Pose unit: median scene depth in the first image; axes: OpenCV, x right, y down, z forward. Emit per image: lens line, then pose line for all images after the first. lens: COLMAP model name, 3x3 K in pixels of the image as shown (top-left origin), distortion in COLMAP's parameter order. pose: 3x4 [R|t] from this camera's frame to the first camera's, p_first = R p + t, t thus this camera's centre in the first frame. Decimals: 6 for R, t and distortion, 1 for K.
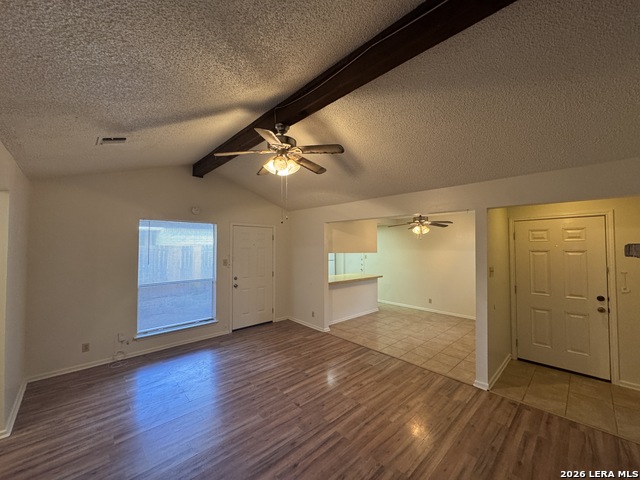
lens RADIAL K [[254.1, 0, 320.4], [0, 254.1, 240.5], [0, 0, 1]] dist [-0.002543, 0.000344]
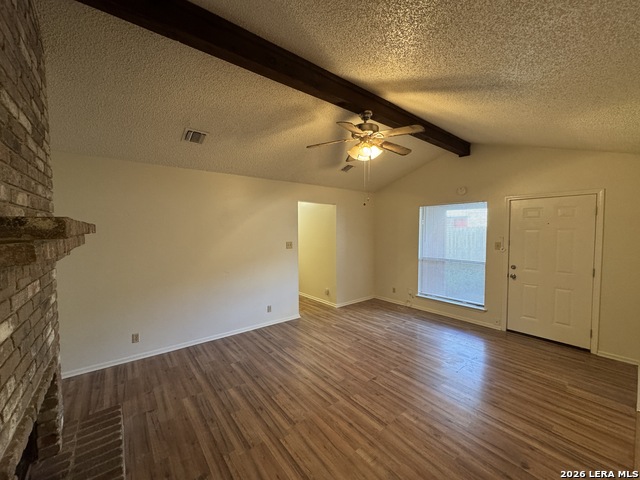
lens RADIAL K [[254.1, 0, 319.1], [0, 254.1, 242.7], [0, 0, 1]] dist [-0.002543, 0.000344]
pose [[-0.090648, 0.051164, -0.994568, 0.665998], [0.028001, 0.998416, 0.048810, 0.024180], [0.995489, -0.023424, -0.091937, 0.628134]]
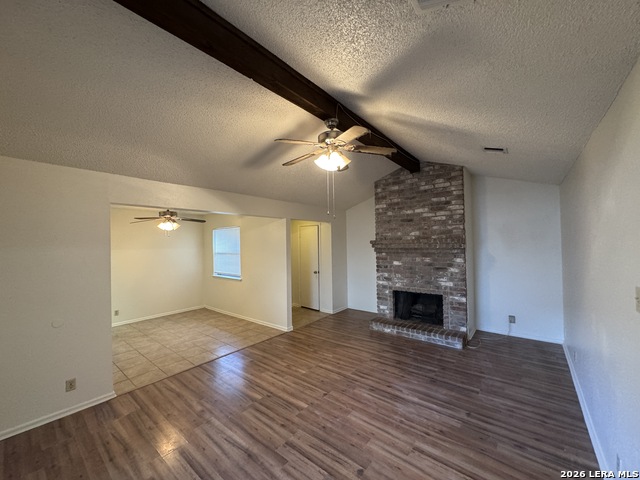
lens RADIAL K [[254.1, 0, 319.5], [0, 254.1, 239.0], [0, 0, 1]] dist [-0.002543, 0.000344]
pose [[-0.123753, 0.014047, 0.992214, -0.798713], [-0.007493, 0.999858, -0.015090, 0.020466], [-0.992285, -0.009302, -0.123630, 0.823350]]
